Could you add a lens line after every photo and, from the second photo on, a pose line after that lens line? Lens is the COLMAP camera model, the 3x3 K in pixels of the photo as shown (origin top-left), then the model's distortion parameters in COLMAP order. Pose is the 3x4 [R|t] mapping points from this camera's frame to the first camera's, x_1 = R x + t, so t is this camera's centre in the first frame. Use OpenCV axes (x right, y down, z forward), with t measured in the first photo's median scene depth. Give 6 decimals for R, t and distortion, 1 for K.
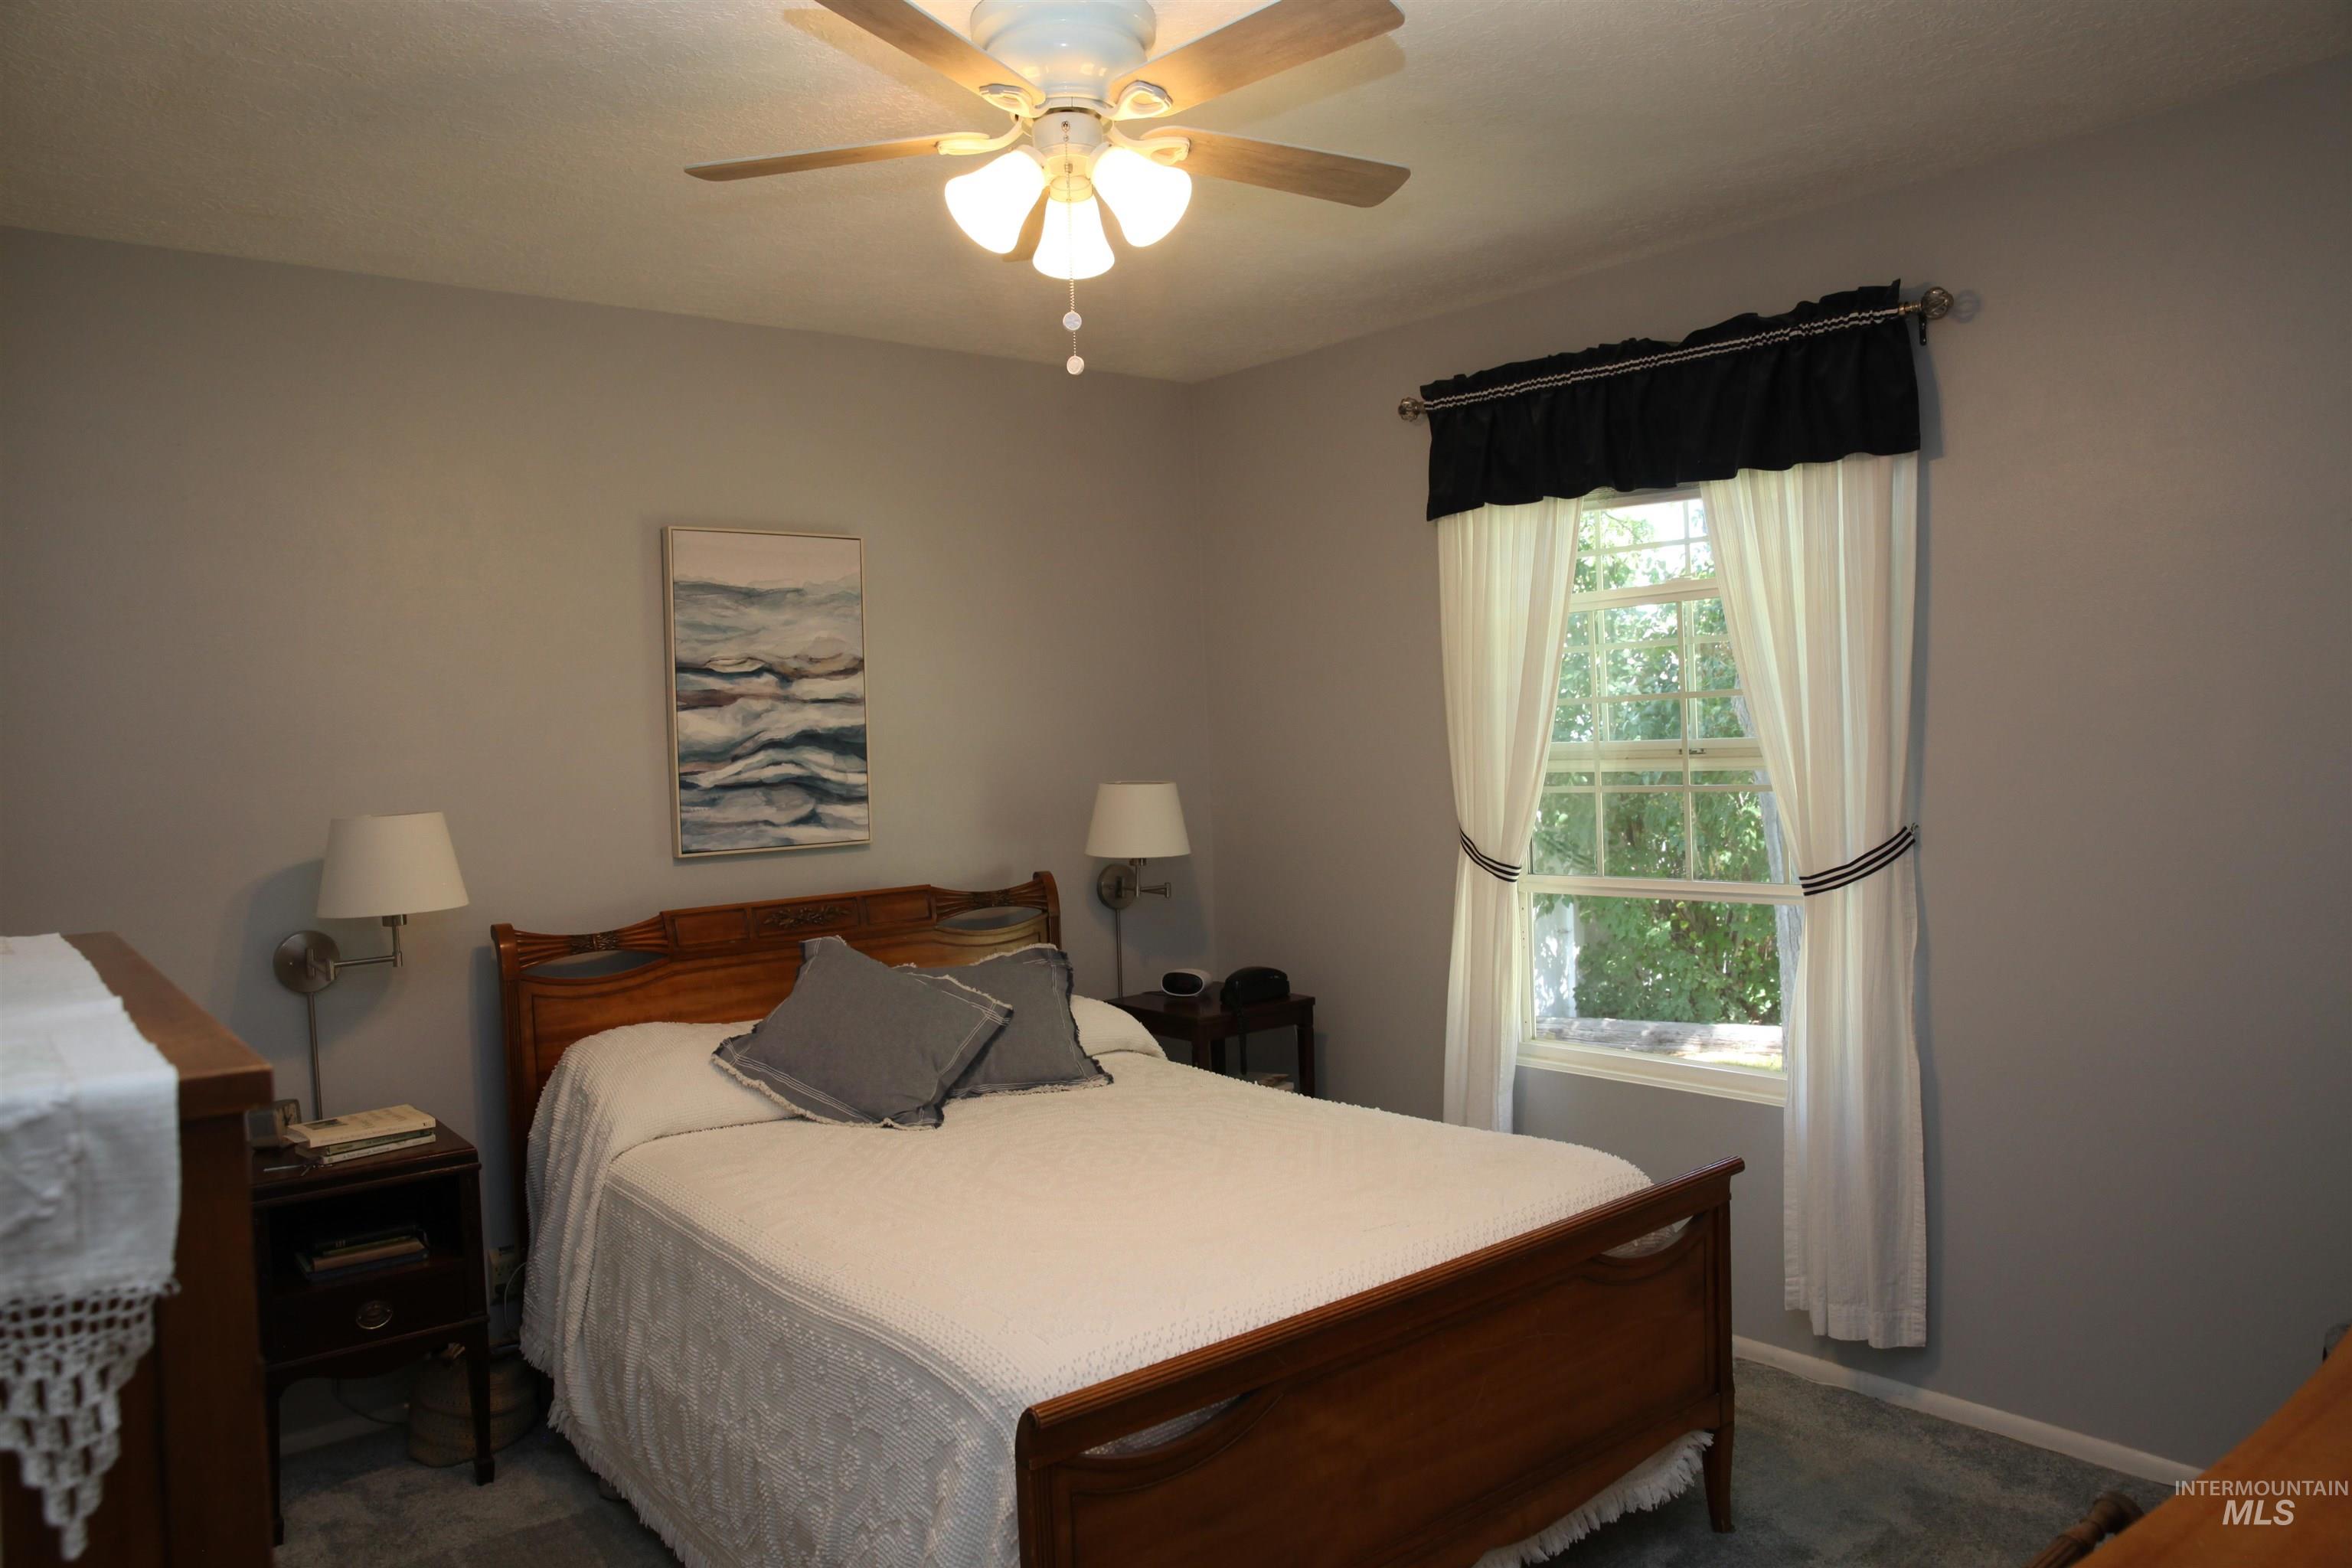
lens RADIAL K [[1603.2, 0, 1176.0], [0, 1603.2, 784.0], [0, 0, 1]] dist [-0.105466, 0.081224]
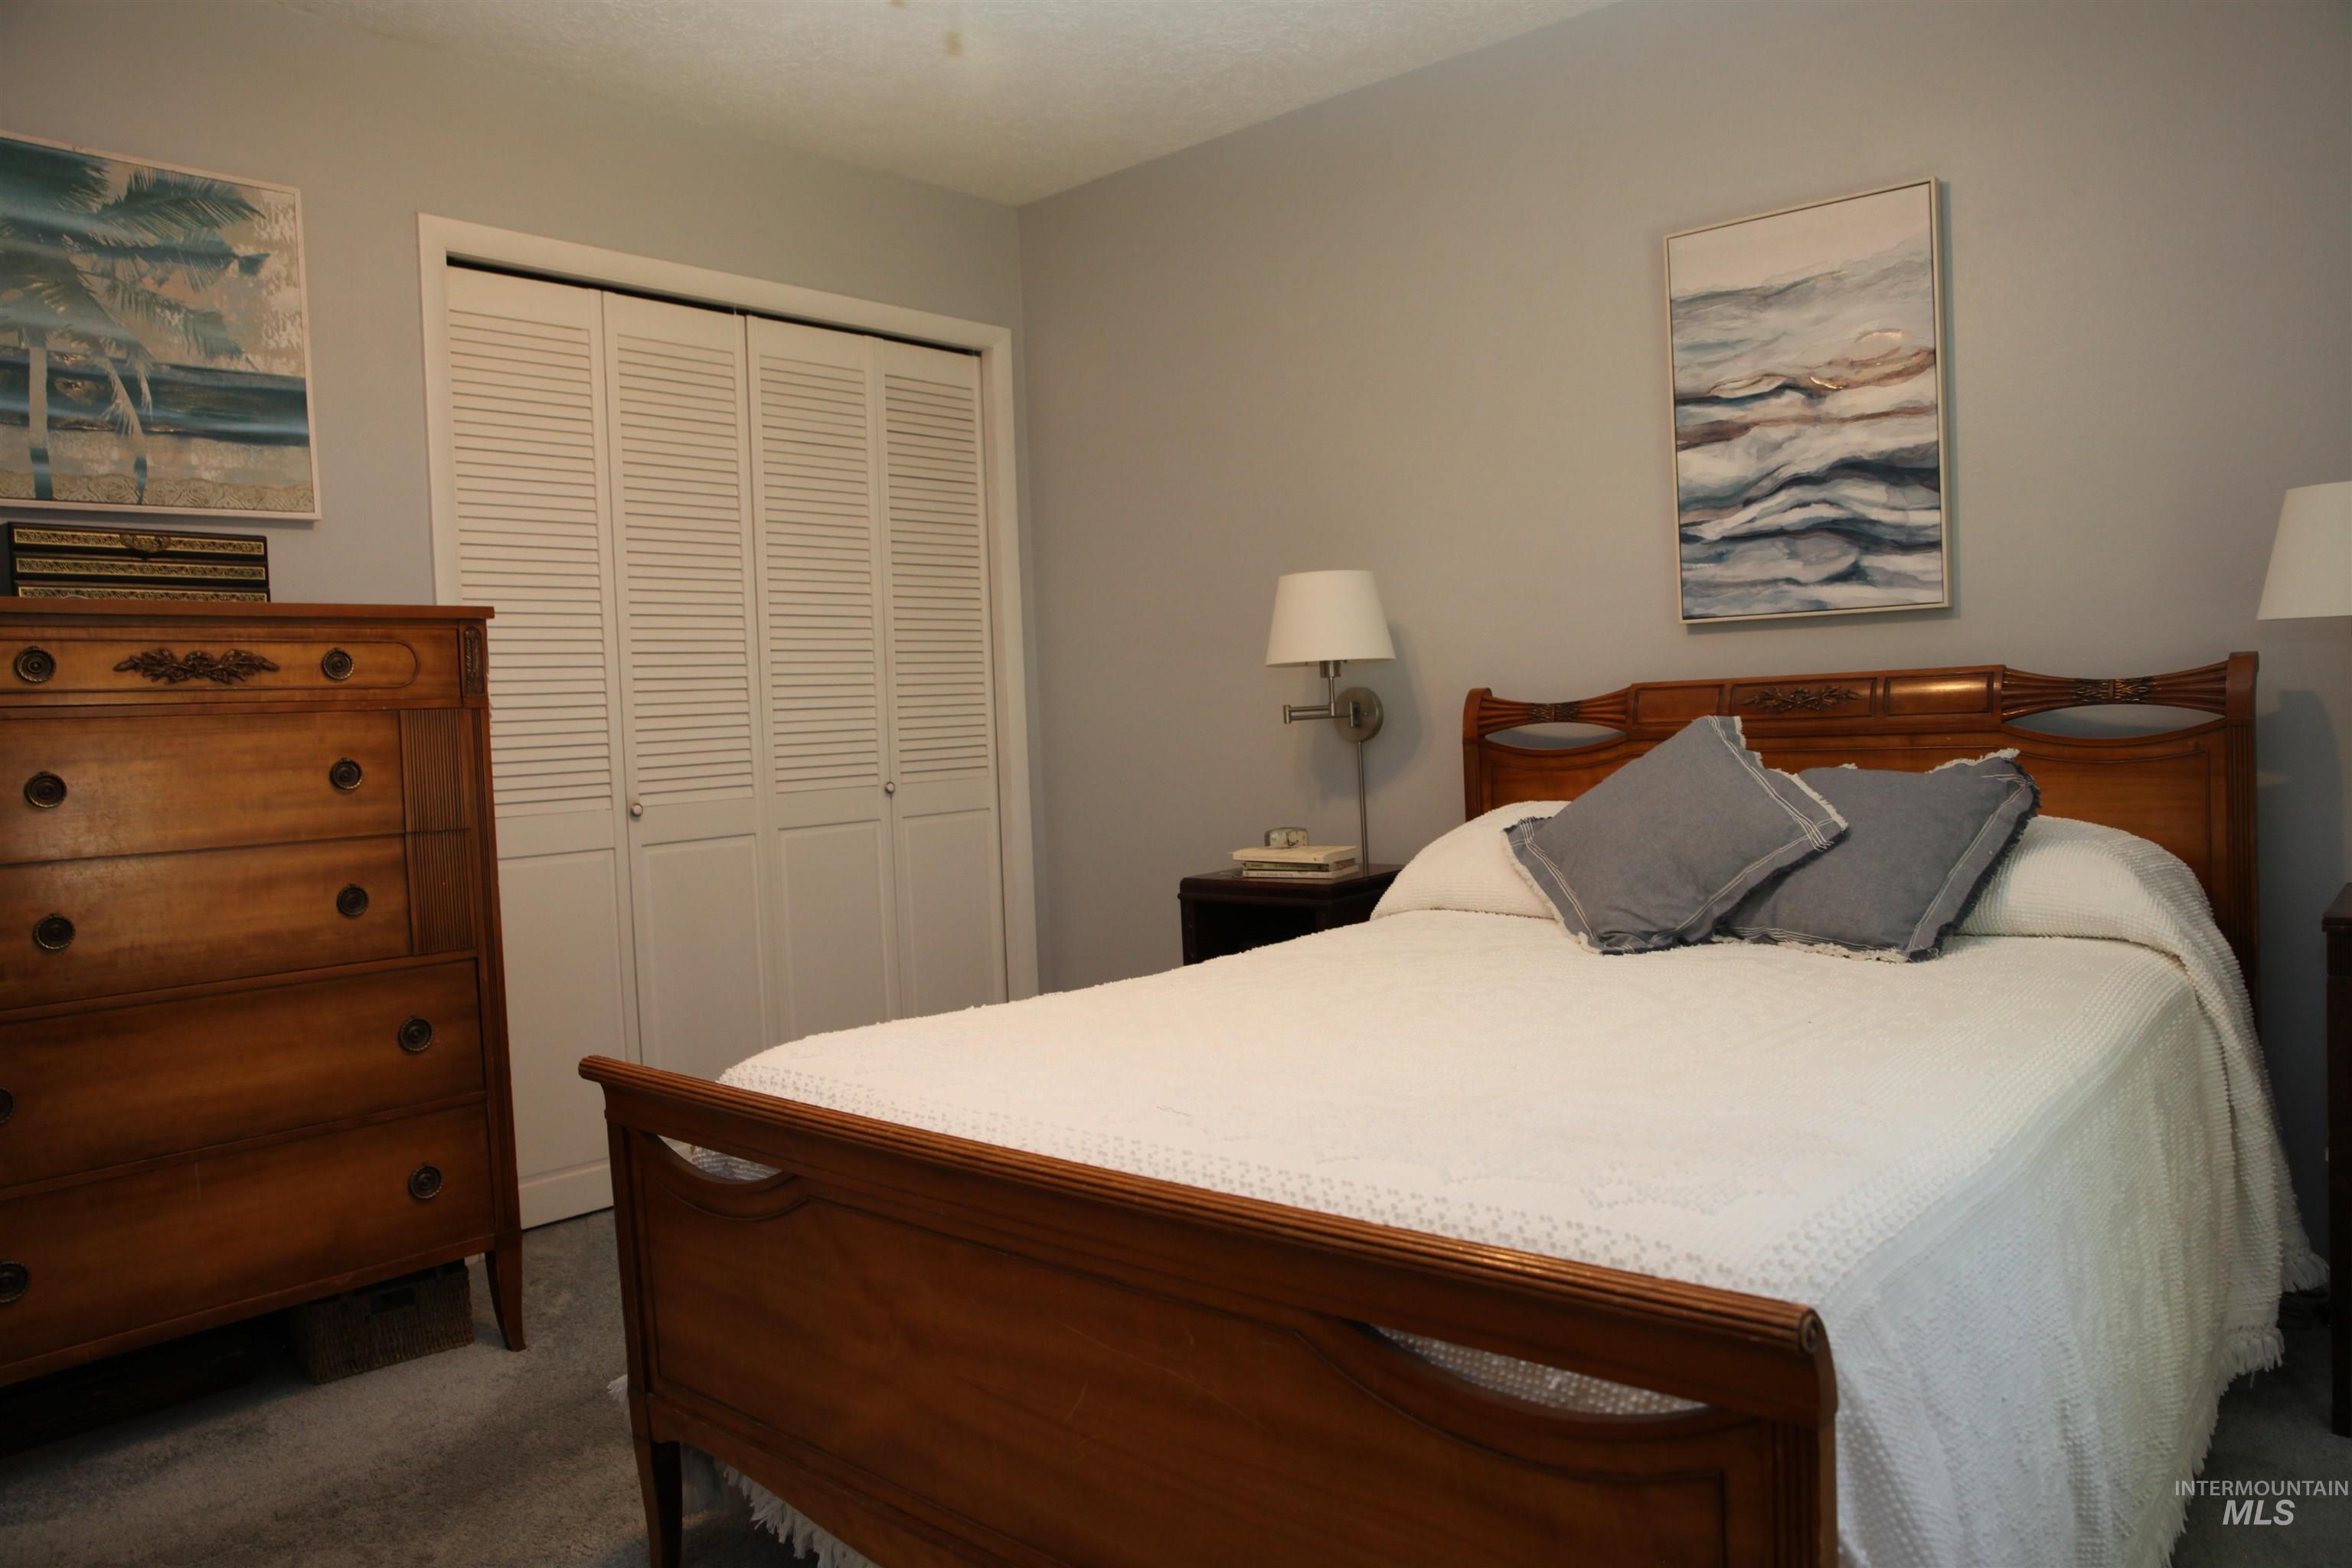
lens RADIAL K [[1603.2, 0, 1176.0], [0, 1603.2, 784.0], [0, 0, 1]] dist [-0.105466, 0.081224]
pose [[0.175265, 0.072402, -0.981855, 0.470078], [0.006577, 0.997184, 0.074707, 0.064657], [0.984499, -0.019551, 0.174295, 0.563709]]
